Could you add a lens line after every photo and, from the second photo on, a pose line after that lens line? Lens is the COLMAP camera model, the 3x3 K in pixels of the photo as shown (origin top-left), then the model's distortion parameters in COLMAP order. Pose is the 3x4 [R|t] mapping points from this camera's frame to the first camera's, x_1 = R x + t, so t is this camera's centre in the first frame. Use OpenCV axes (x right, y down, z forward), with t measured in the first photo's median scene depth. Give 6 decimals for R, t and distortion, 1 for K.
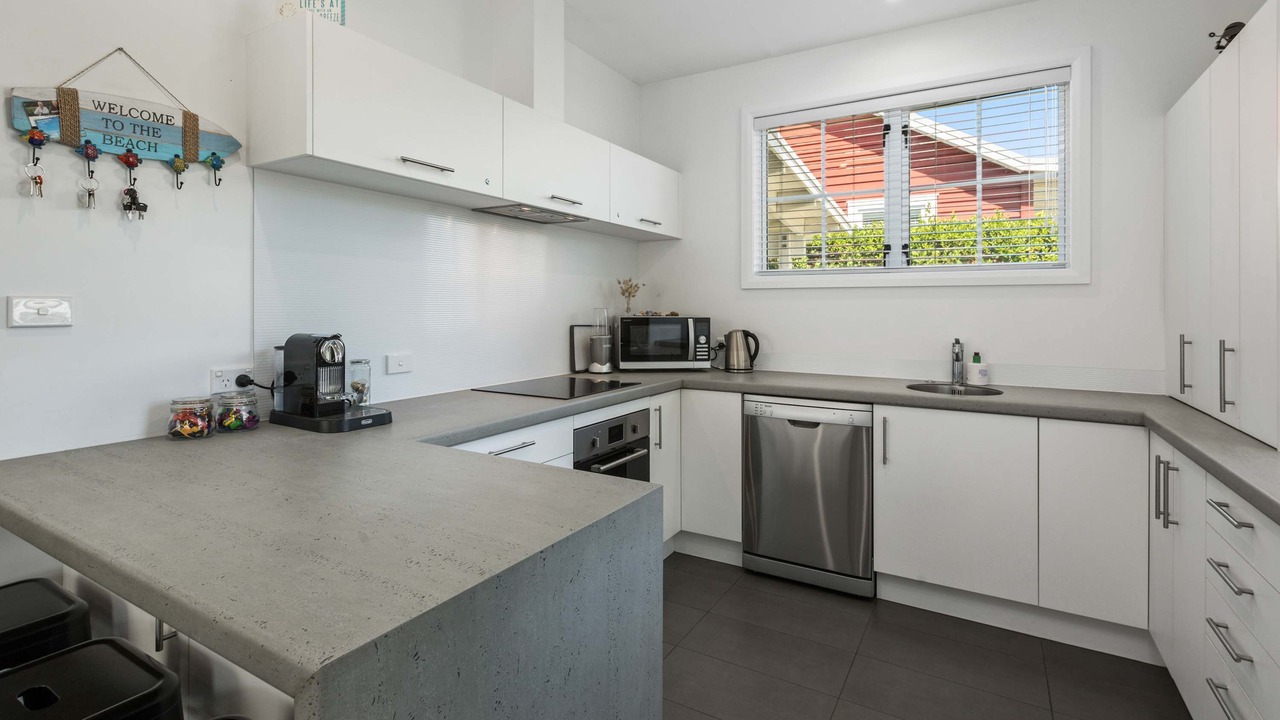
lens RADIAL K [[625.8, 0, 640.0], [0, 625.8, 310.8], [0, 0, 1]] dist [0.018532, 0.000145]
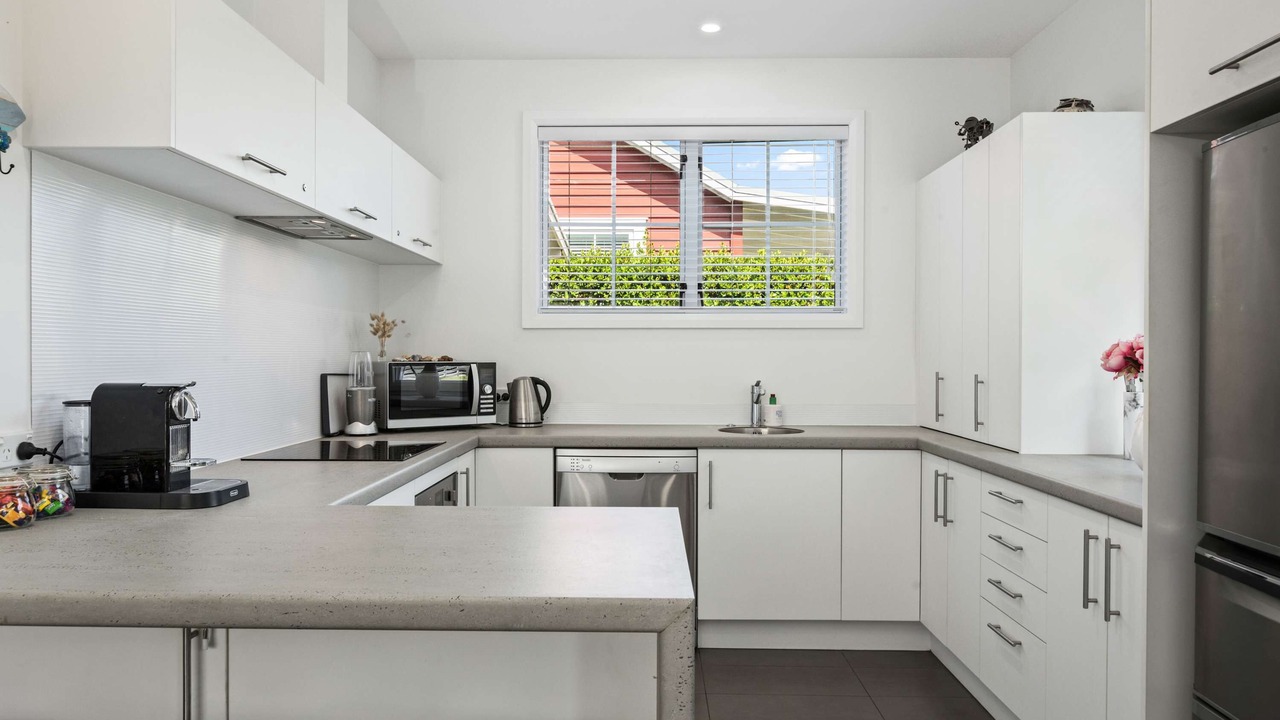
lens RADIAL K [[908.8, 0, 637.2], [0, 908.8, 372.6], [0, 0, 1]] dist [0.051740, -0.001247]
pose [[0.870273, -0.012086, 0.492422, -0.337520], [0.004366, 0.999849, 0.016823, 0.005119], [-0.492551, -0.012491, 0.870194, -0.151000]]
